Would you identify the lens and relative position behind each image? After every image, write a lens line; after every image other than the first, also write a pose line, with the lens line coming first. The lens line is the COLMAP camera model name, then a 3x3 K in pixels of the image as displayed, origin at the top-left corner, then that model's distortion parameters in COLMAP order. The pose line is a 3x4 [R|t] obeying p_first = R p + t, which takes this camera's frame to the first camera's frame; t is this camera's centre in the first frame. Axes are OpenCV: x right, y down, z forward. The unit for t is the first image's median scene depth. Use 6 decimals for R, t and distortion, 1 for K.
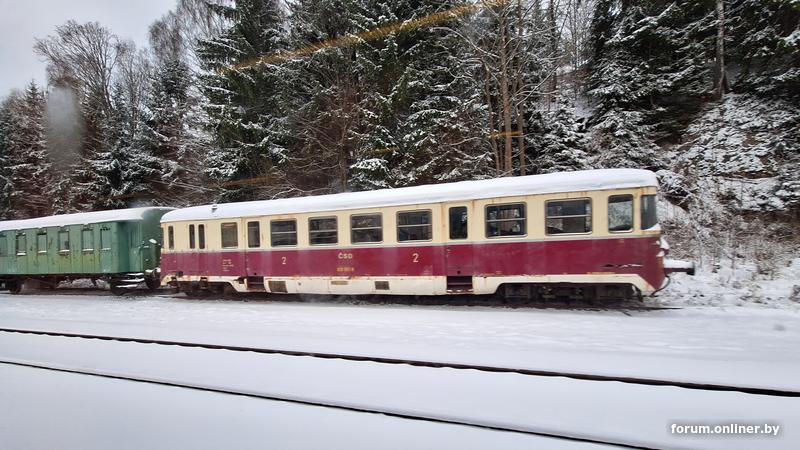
lens RADIAL K [[304.6, 0, 401.2], [0, 304.6, 223.3], [0, 0, 1]] dist [-0.000309, 0.000849]
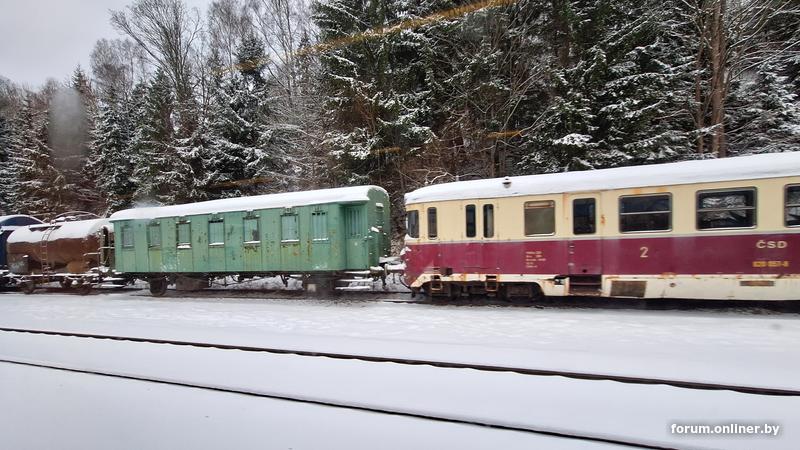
lens RADIAL K [[304.6, 0, 404.3], [0, 304.6, 225.5], [0, 0, 1]] dist [-0.000309, 0.000849]
pose [[0.999999, -0.000169, -0.001374, -0.530090], [0.000179, 0.999972, 0.007441, 0.030575], [0.001372, -0.007442, 0.999971, 0.161648]]
